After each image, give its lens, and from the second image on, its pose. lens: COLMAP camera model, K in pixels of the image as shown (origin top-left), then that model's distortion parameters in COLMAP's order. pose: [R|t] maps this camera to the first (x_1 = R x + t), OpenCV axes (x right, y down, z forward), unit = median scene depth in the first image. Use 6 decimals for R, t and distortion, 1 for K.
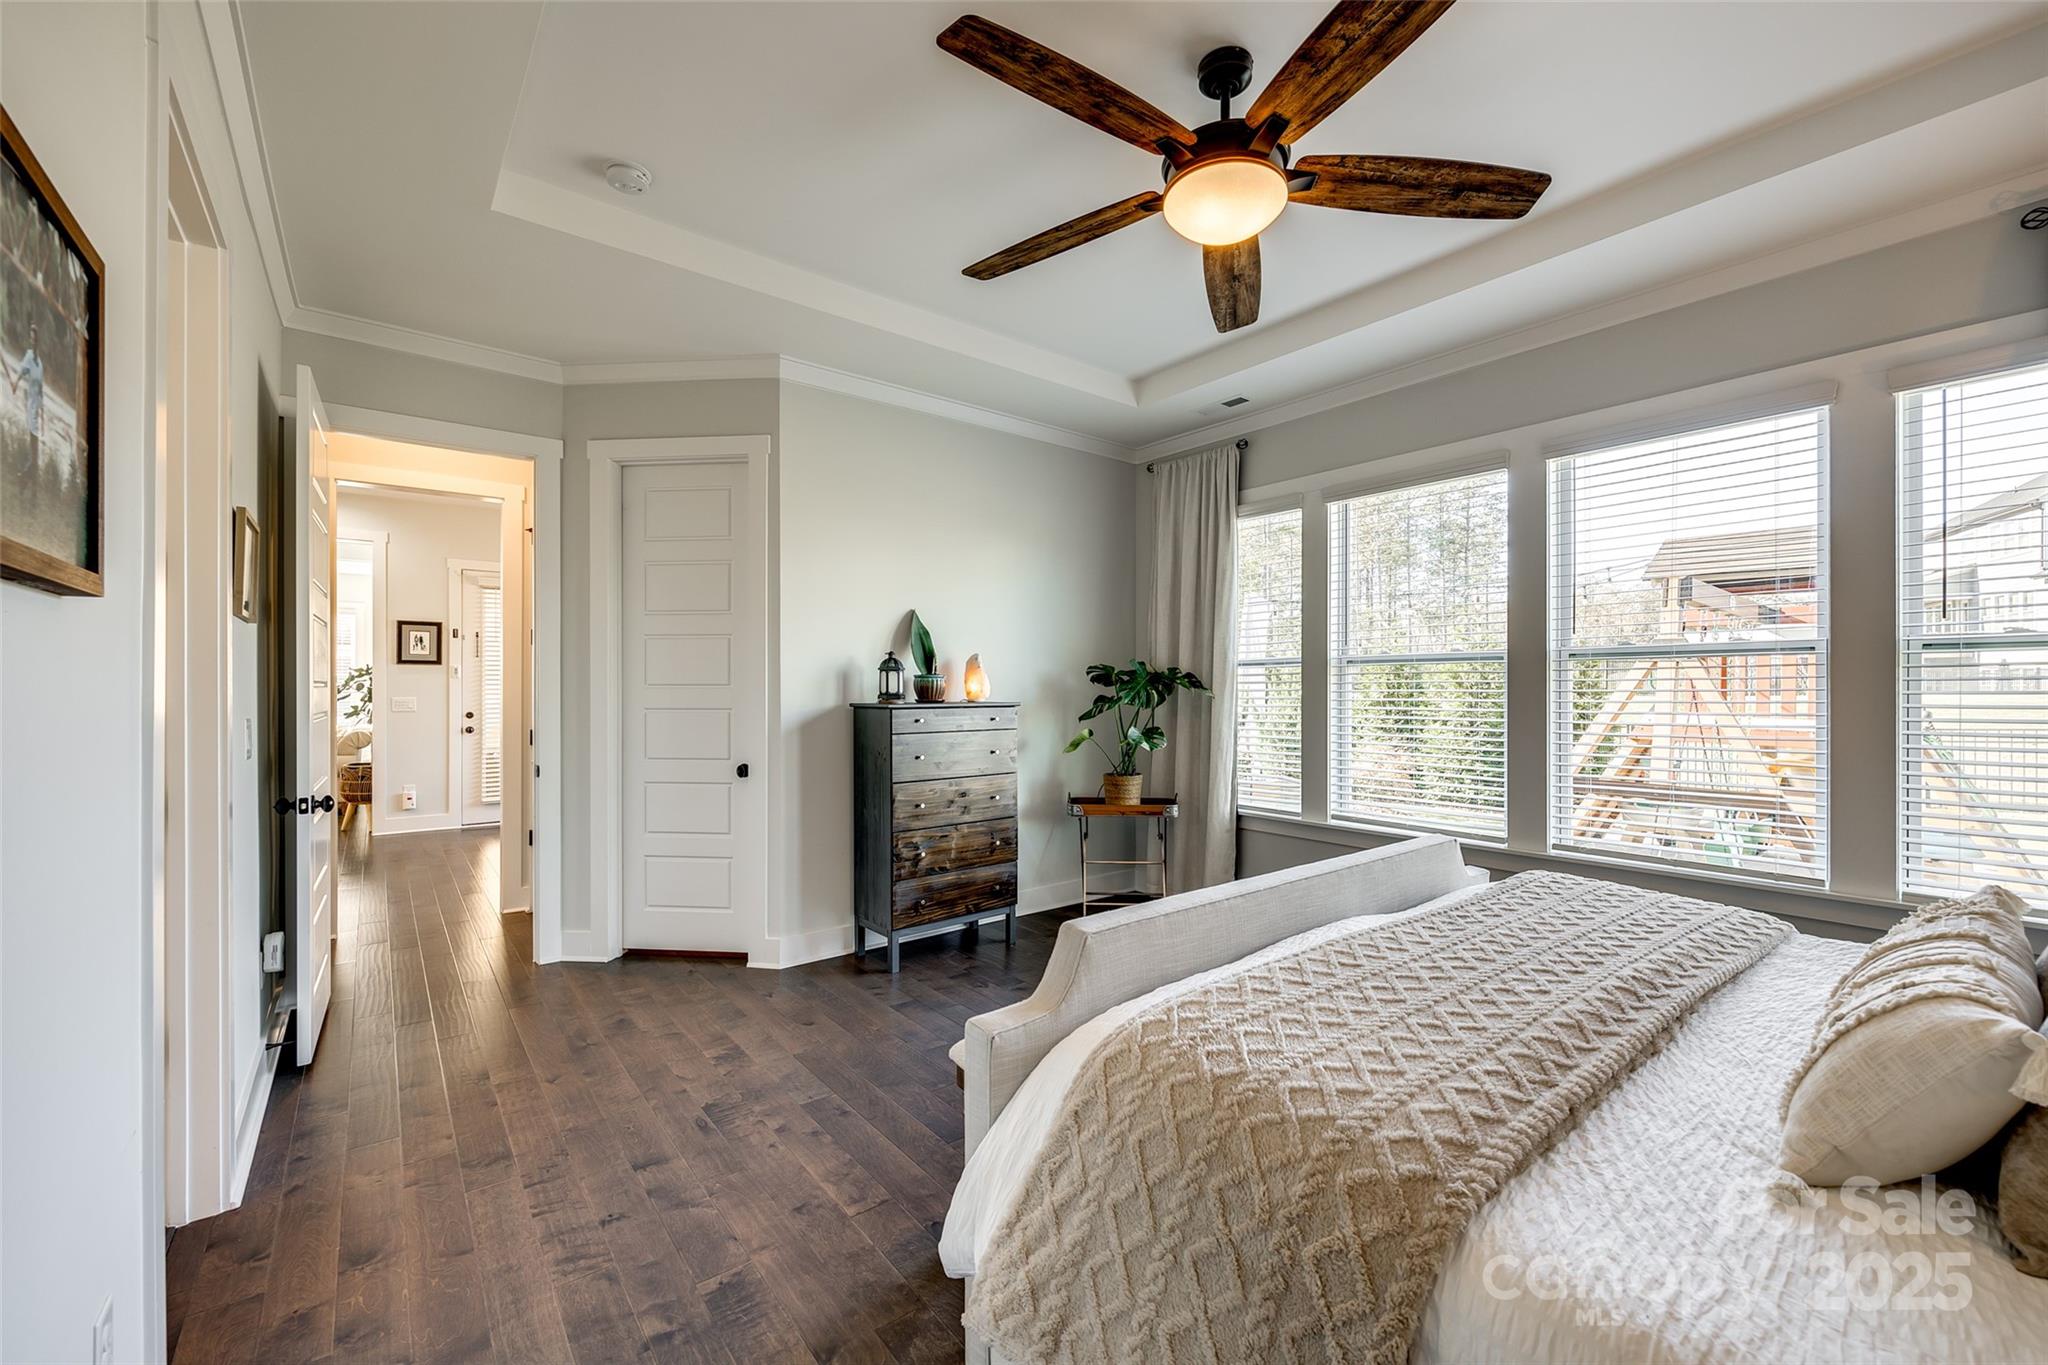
lens RADIAL K [[821.2, 0, 1036.8], [0, 821.2, 687.9], [0, 0, 1]] dist [0.000006, 0.000274]
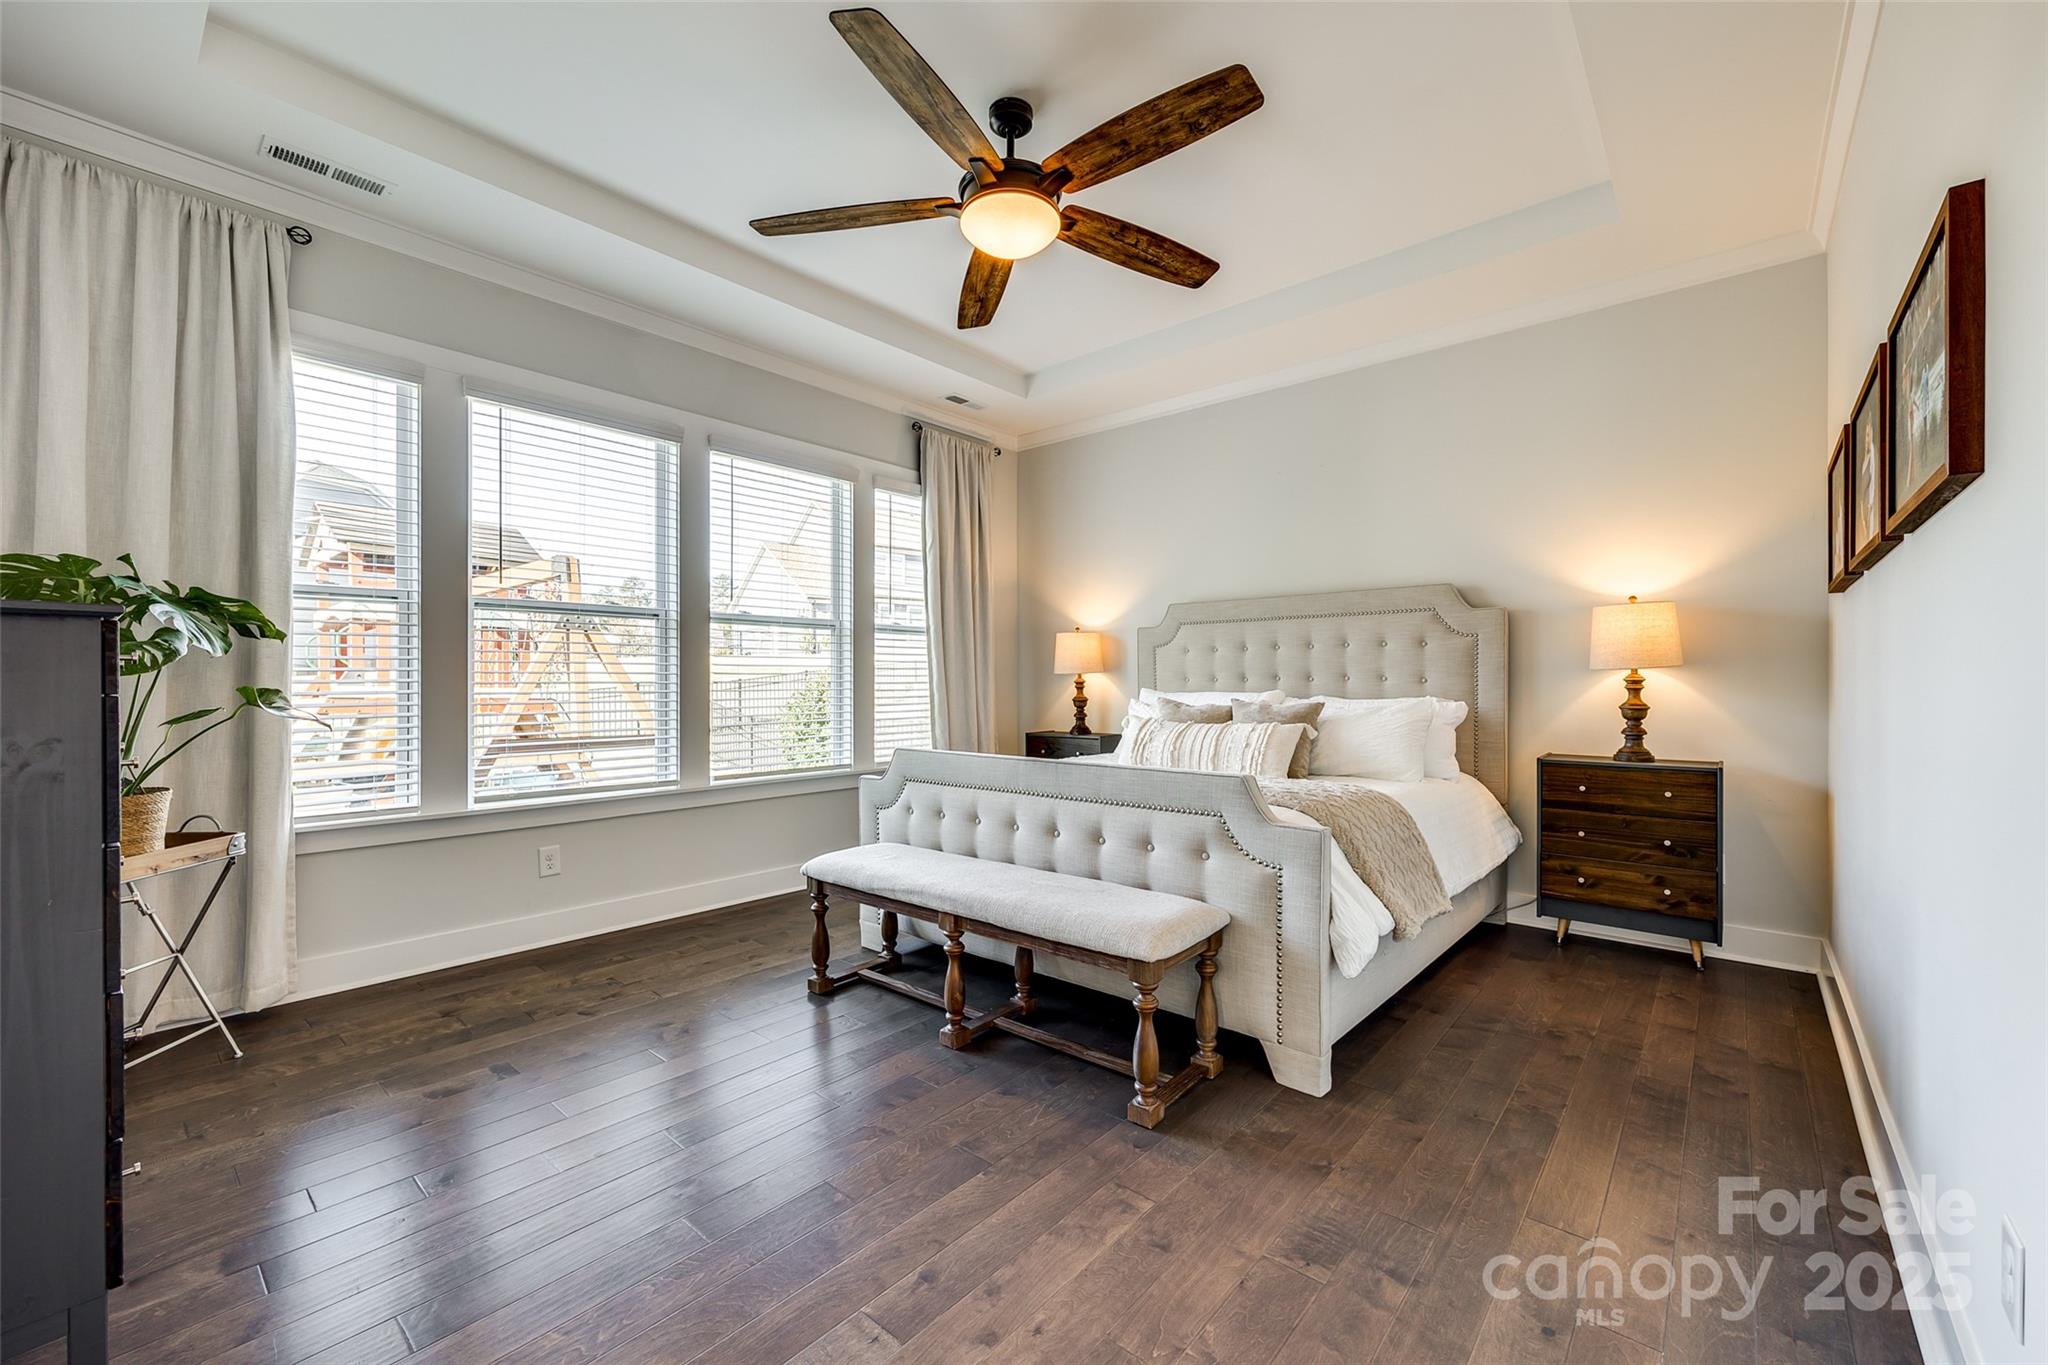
lens RADIAL K [[821.2, 0, 1036.8], [0, 821.2, 687.9], [0, 0, 1]] dist [0.000006, 0.000274]
pose [[-0.184007, -0.006868, 0.982901, -0.672621], [-0.001516, 0.999976, 0.006703, 0.058244], [-0.982924, -0.000257, -0.184013, 0.817342]]
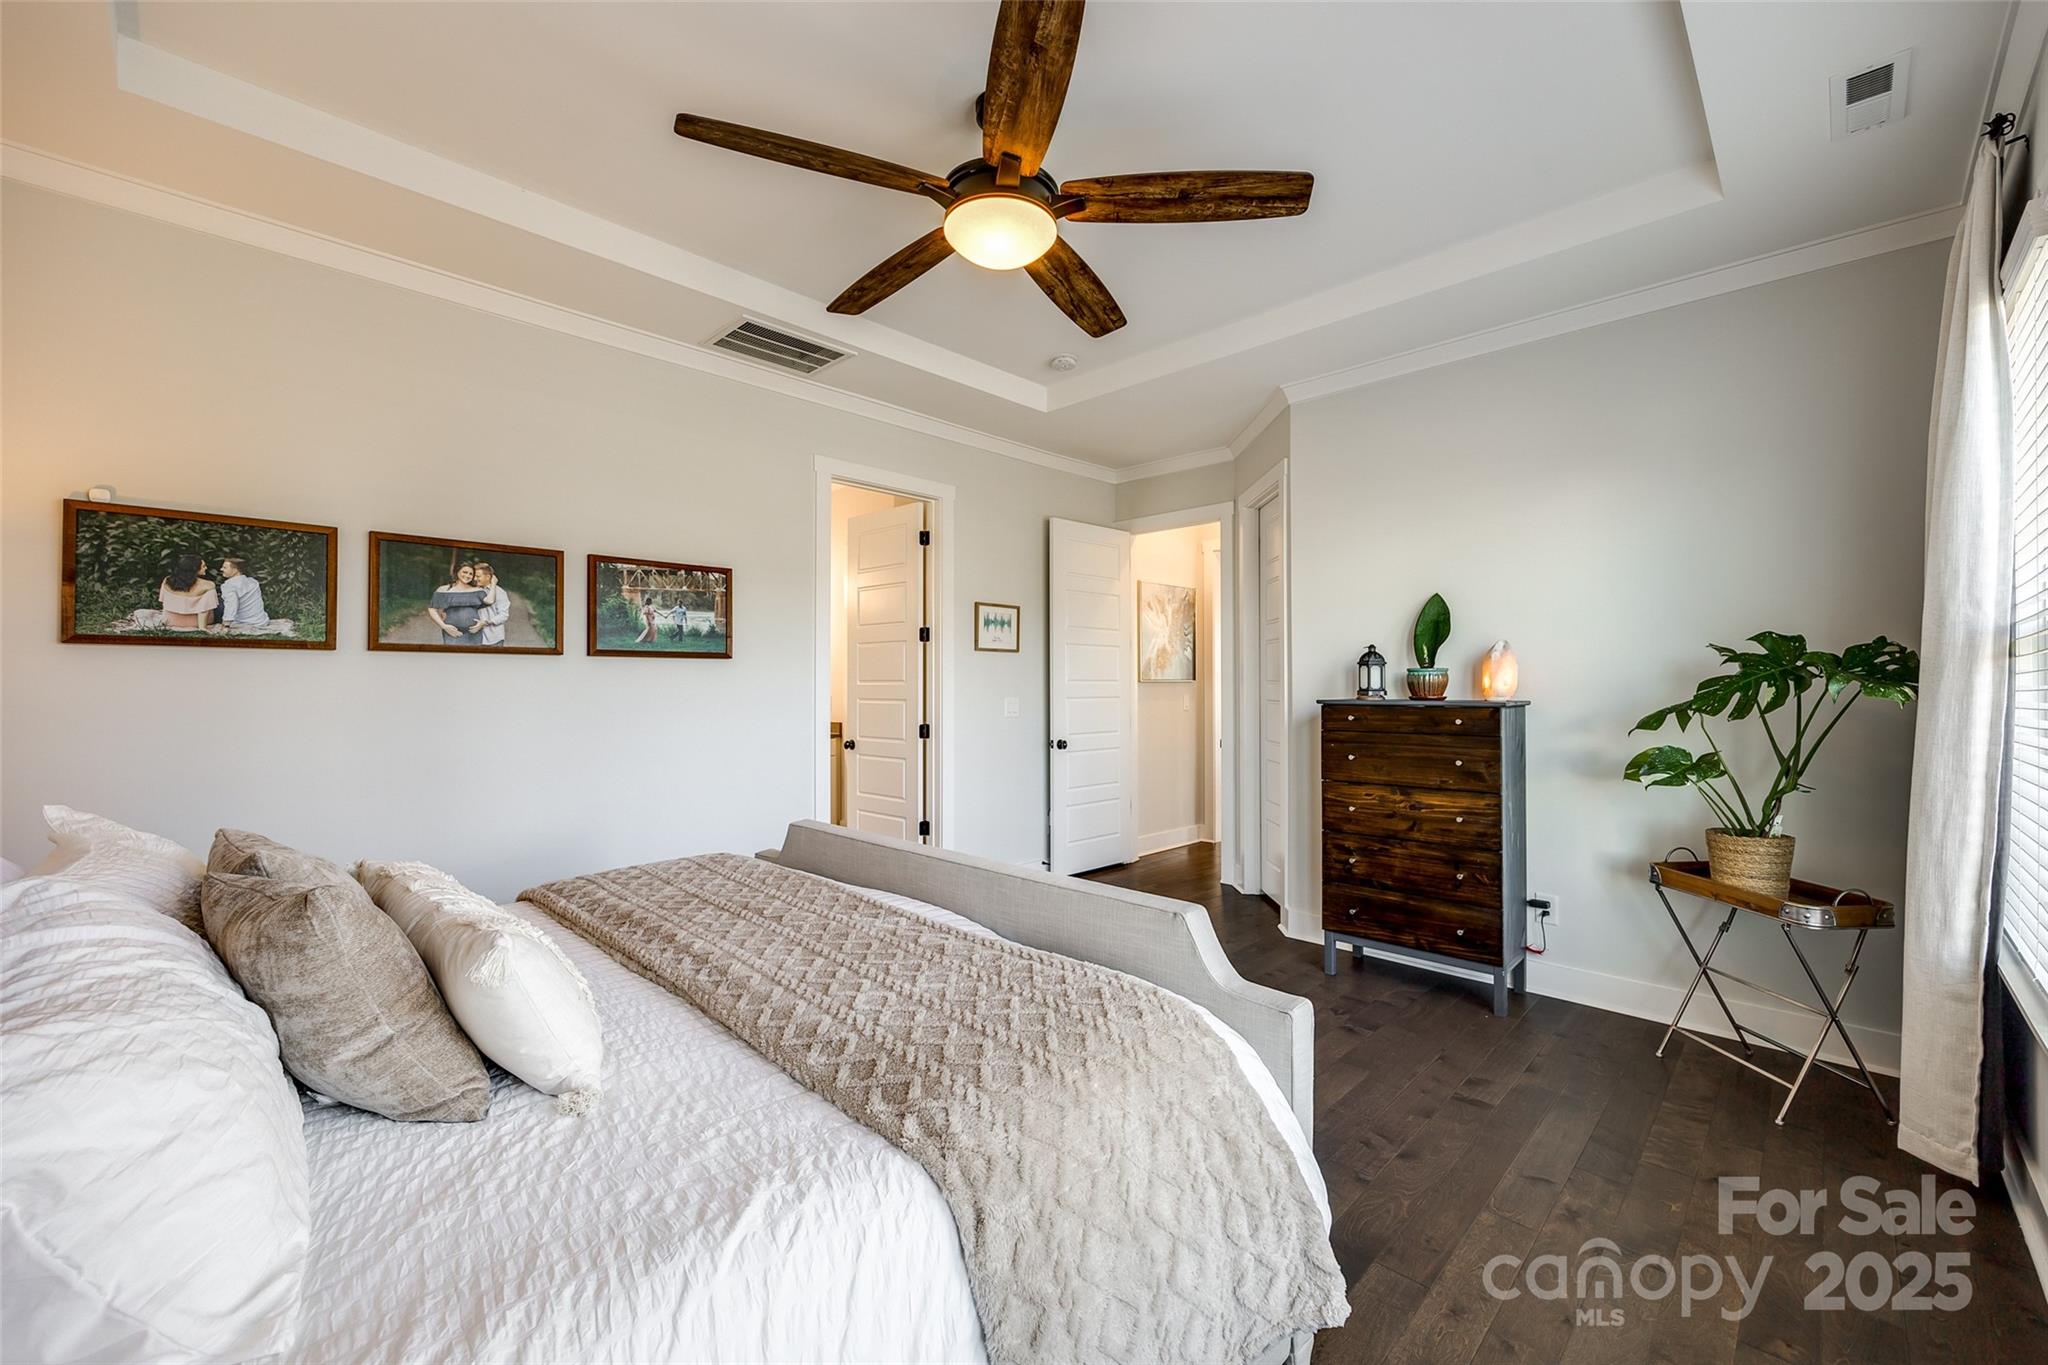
lens RADIAL K [[821.2, 0, 1036.8], [0, 821.2, 687.9], [0, 0, 1]] dist [0.000006, 0.000274]
pose [[0.118628, 0.006816, -0.992915, 0.905725], [0.000176, 0.999976, 0.006885, -0.002711], [0.992939, -0.000992, 0.118624, 0.638989]]
